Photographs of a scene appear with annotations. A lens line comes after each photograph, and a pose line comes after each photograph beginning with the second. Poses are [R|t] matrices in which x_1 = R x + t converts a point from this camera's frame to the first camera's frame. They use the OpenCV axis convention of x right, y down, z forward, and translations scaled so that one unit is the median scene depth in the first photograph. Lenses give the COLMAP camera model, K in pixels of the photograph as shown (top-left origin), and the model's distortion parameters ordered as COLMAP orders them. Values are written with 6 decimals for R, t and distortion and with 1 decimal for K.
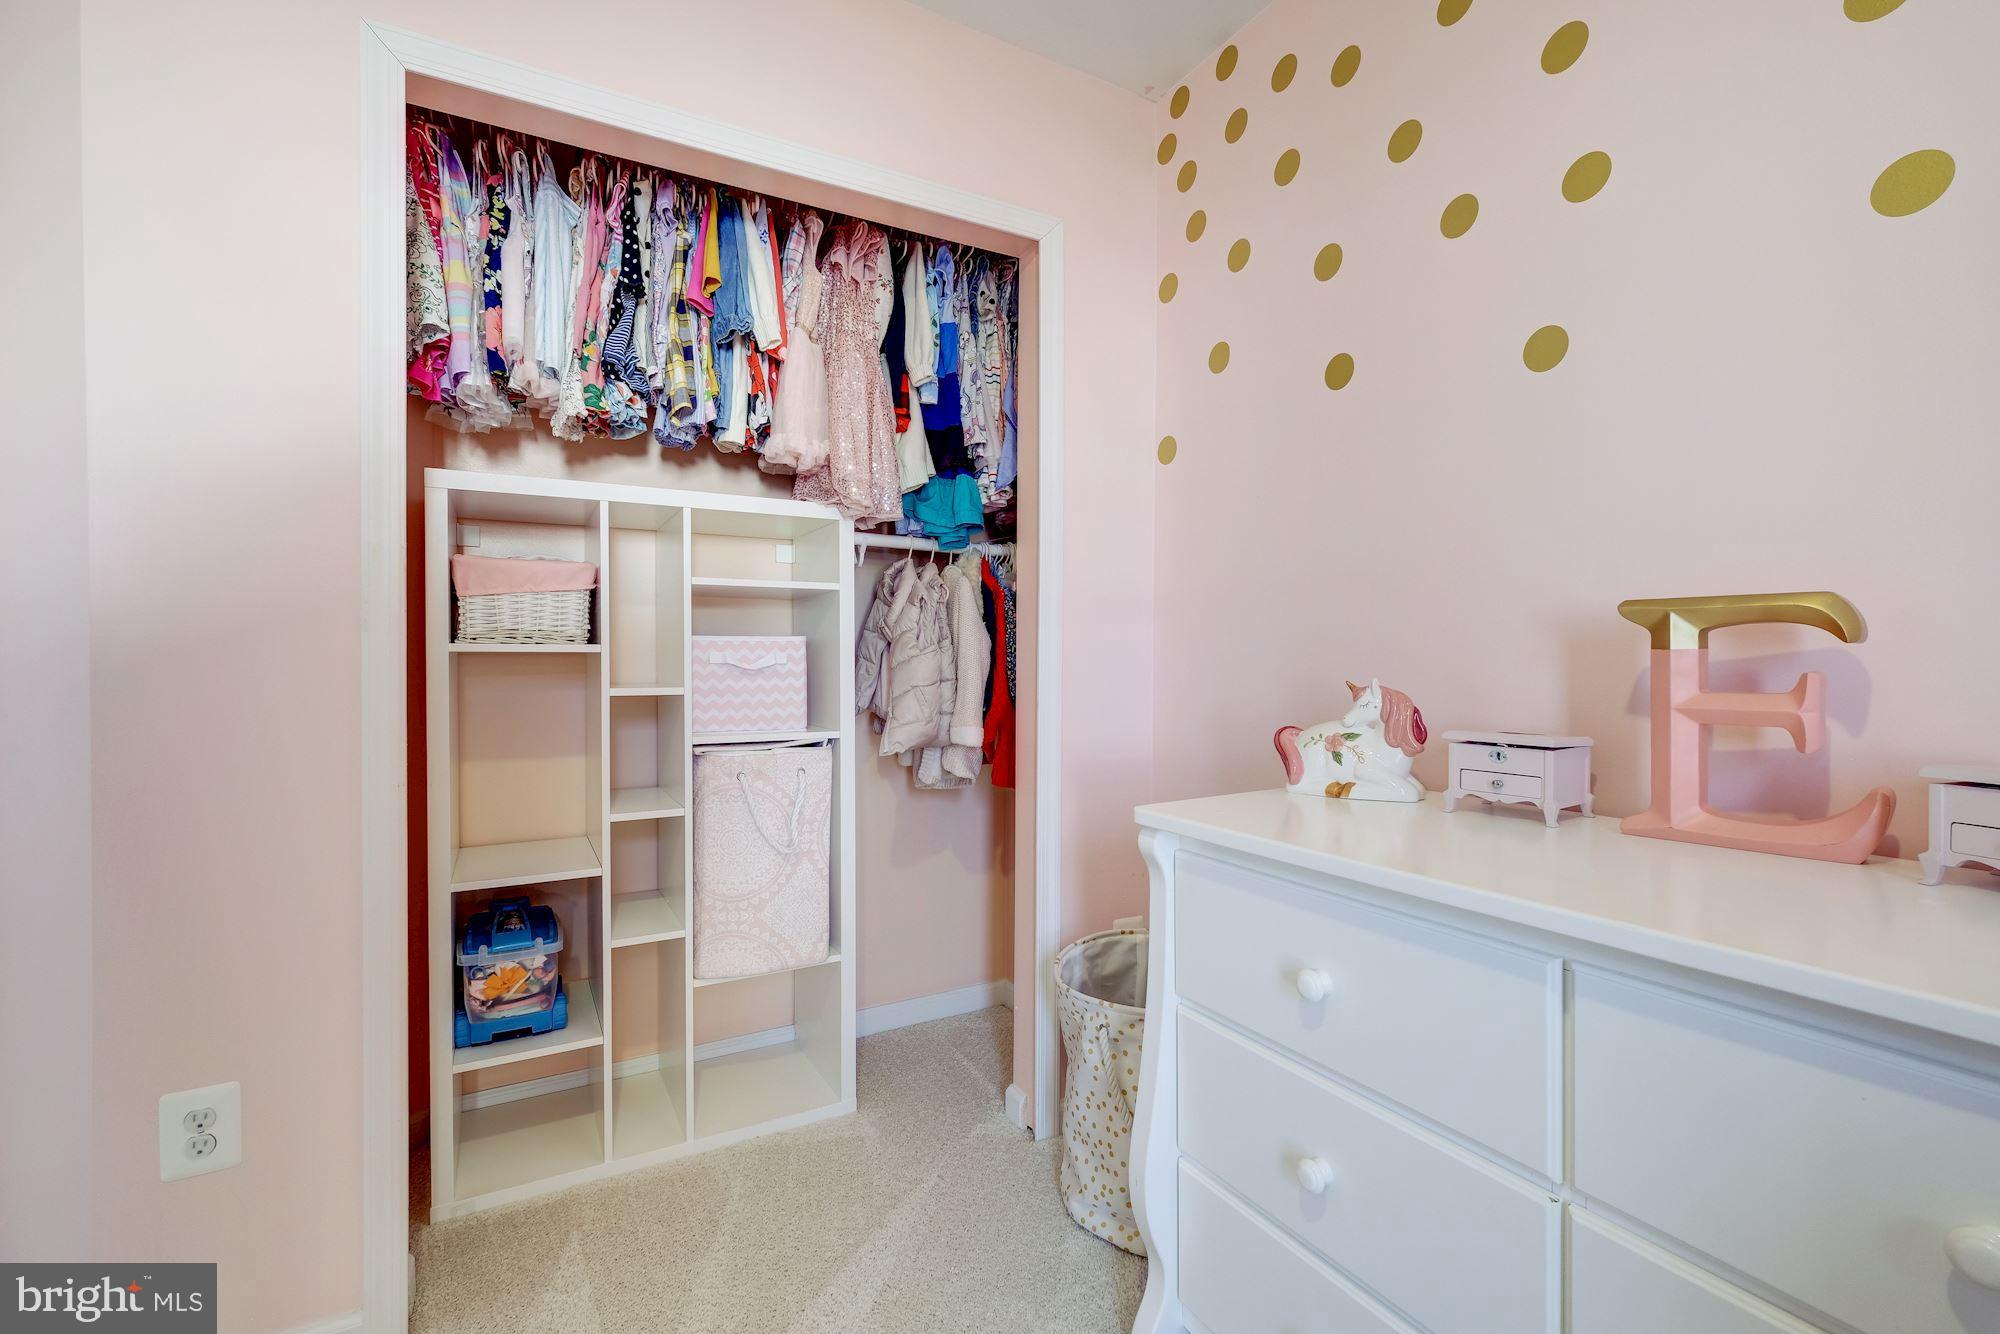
lens RADIAL K [[867.7, 0, 983.6], [0, 867.7, 668.6], [0, 0, 1]] dist [0.001010, -0.000065]
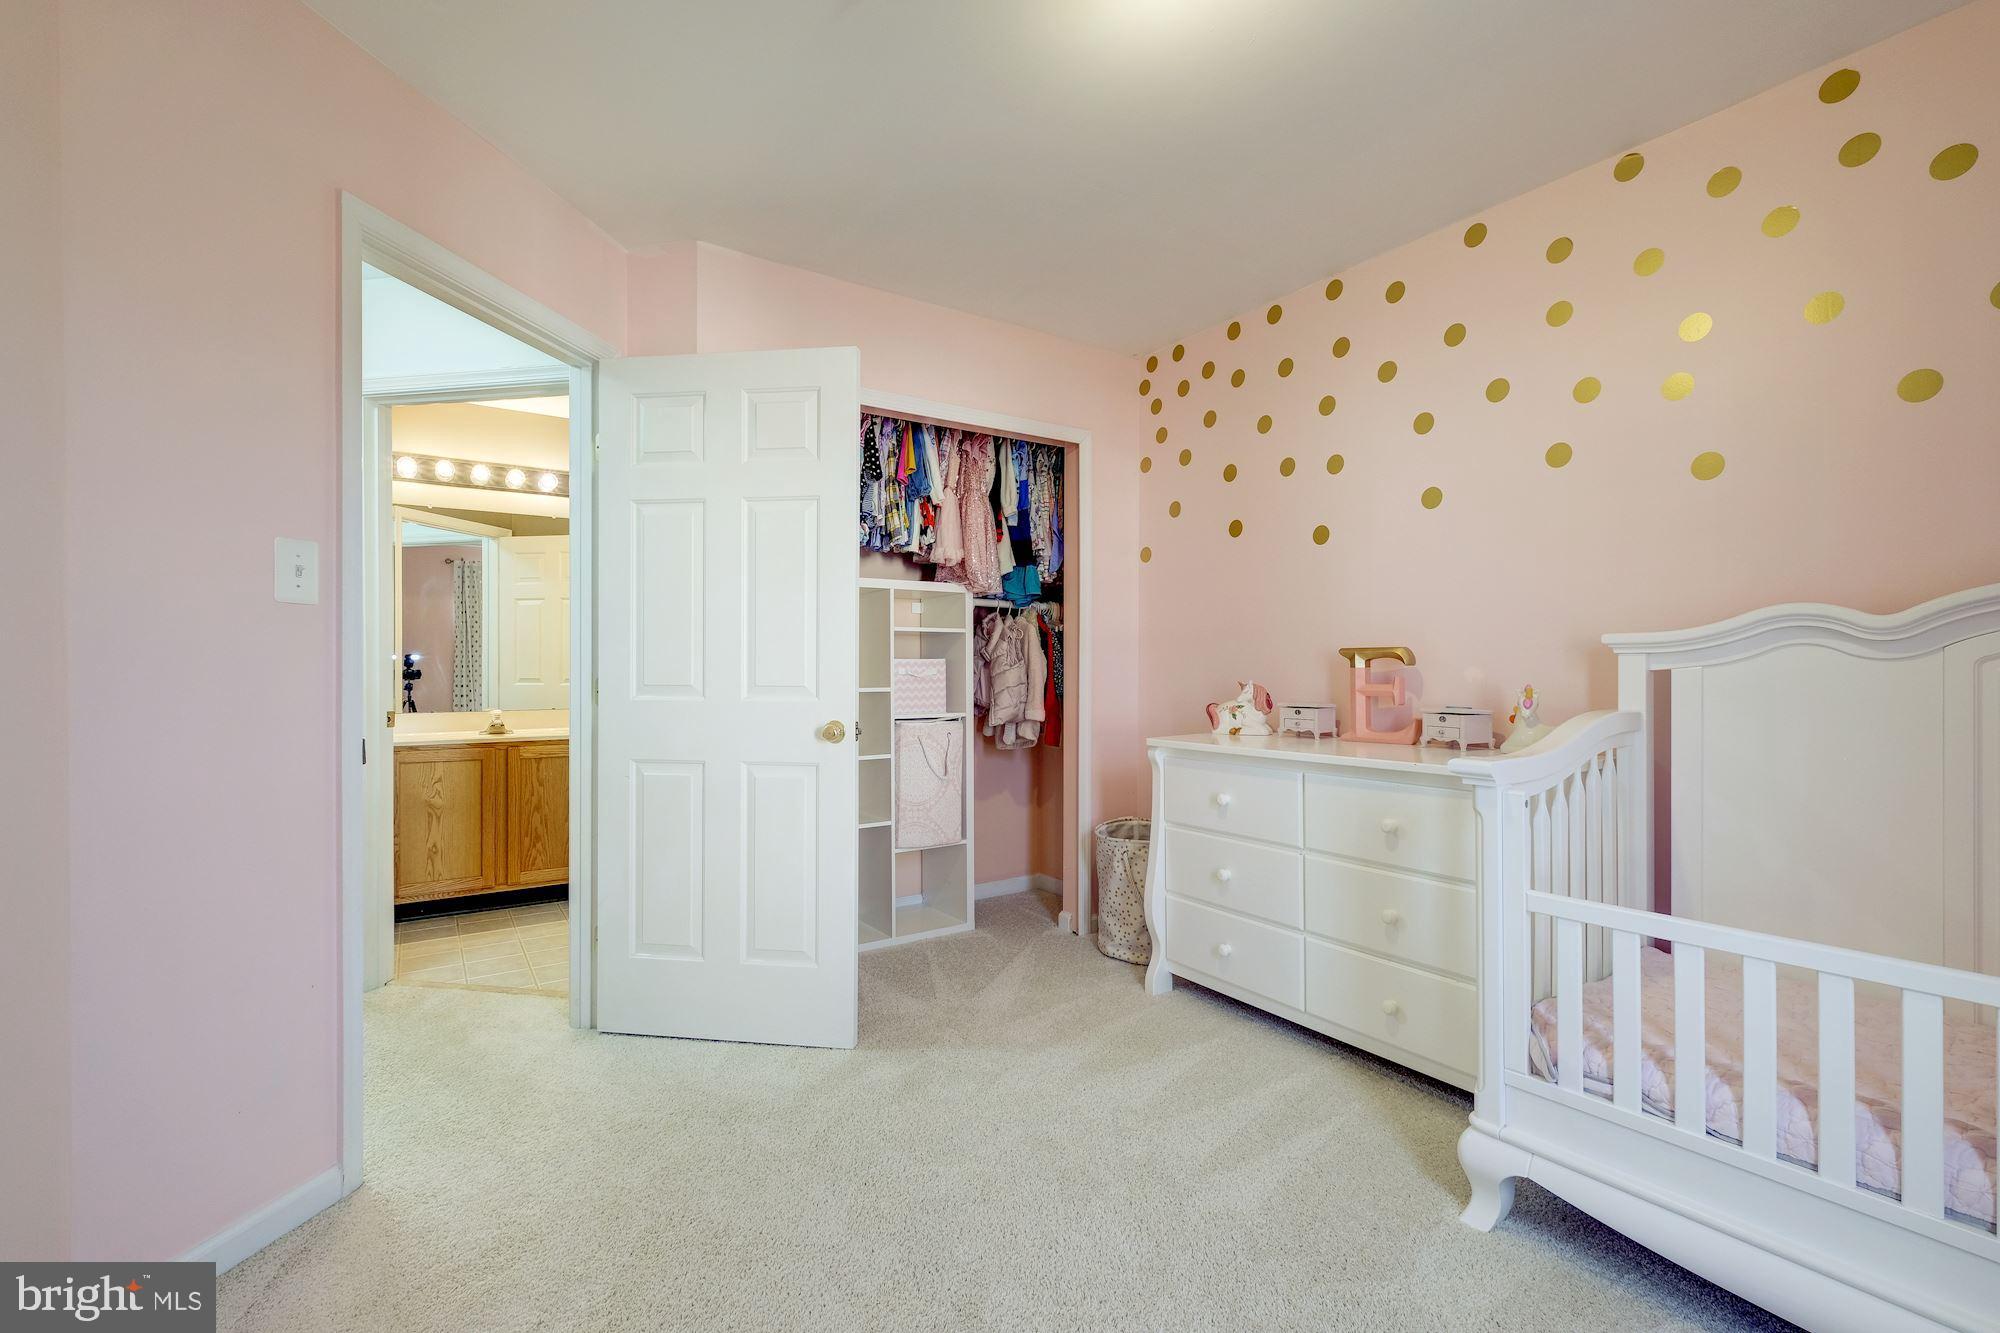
lens RADIAL K [[884.5, 0, 1010.6], [0, 884.5, 675.2], [0, 0, 1]] dist [-0.002264, -0.000092]
pose [[0.992834, -0.003794, 0.119445, -0.300649], [0.004219, 0.999986, -0.003305, 0.002385], [-0.119430, 0.003786, 0.992835, -0.824371]]
